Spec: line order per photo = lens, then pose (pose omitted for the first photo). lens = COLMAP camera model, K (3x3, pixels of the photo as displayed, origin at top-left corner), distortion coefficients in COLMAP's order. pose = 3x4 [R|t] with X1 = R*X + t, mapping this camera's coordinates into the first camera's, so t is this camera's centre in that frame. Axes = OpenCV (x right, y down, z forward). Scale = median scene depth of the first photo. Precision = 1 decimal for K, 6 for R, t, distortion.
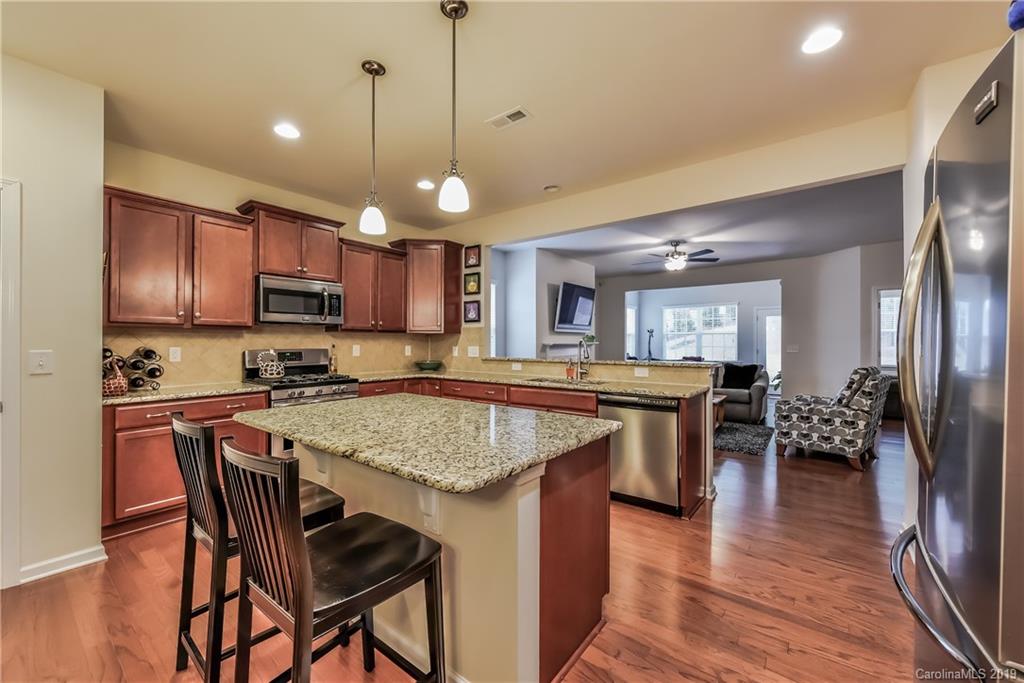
lens RADIAL K [[406.3, 0, 512.8], [0, 406.3, 340.1], [0, 0, 1]] dist [0.002508, 0.000116]
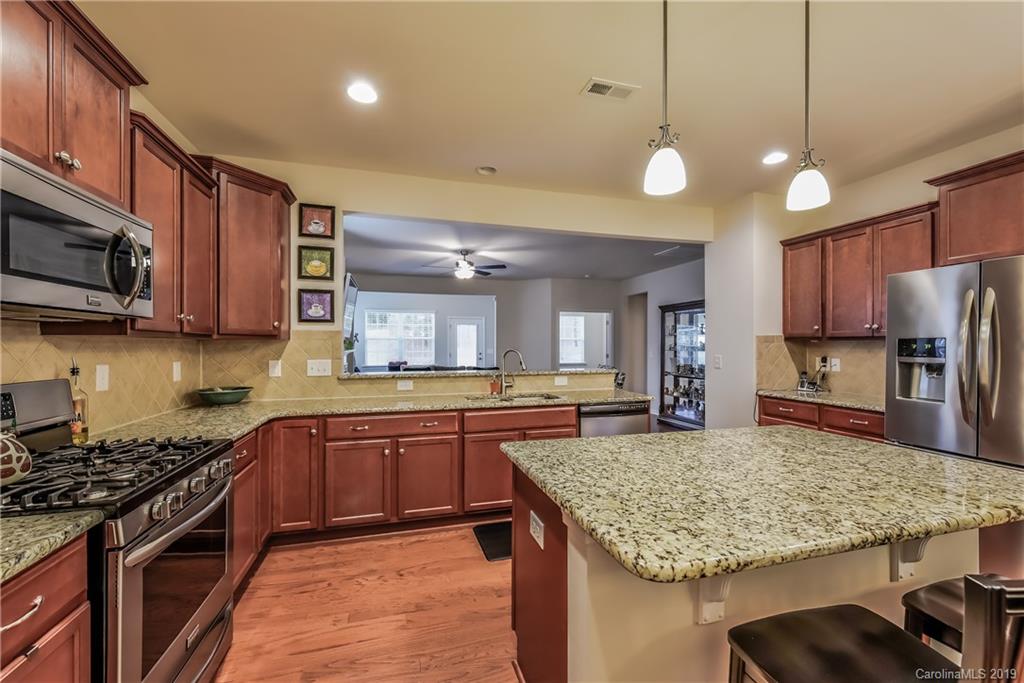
lens RADIAL K [[406.3, 0, 509.2], [0, 406.3, 345.6], [0, 0, 1]] dist [0.002508, 0.000116]
pose [[0.591506, -0.001827, 0.806298, -0.441978], [-0.003899, 0.999979, 0.005126, -0.011603], [-0.806291, -0.006176, 0.591487, 0.368051]]
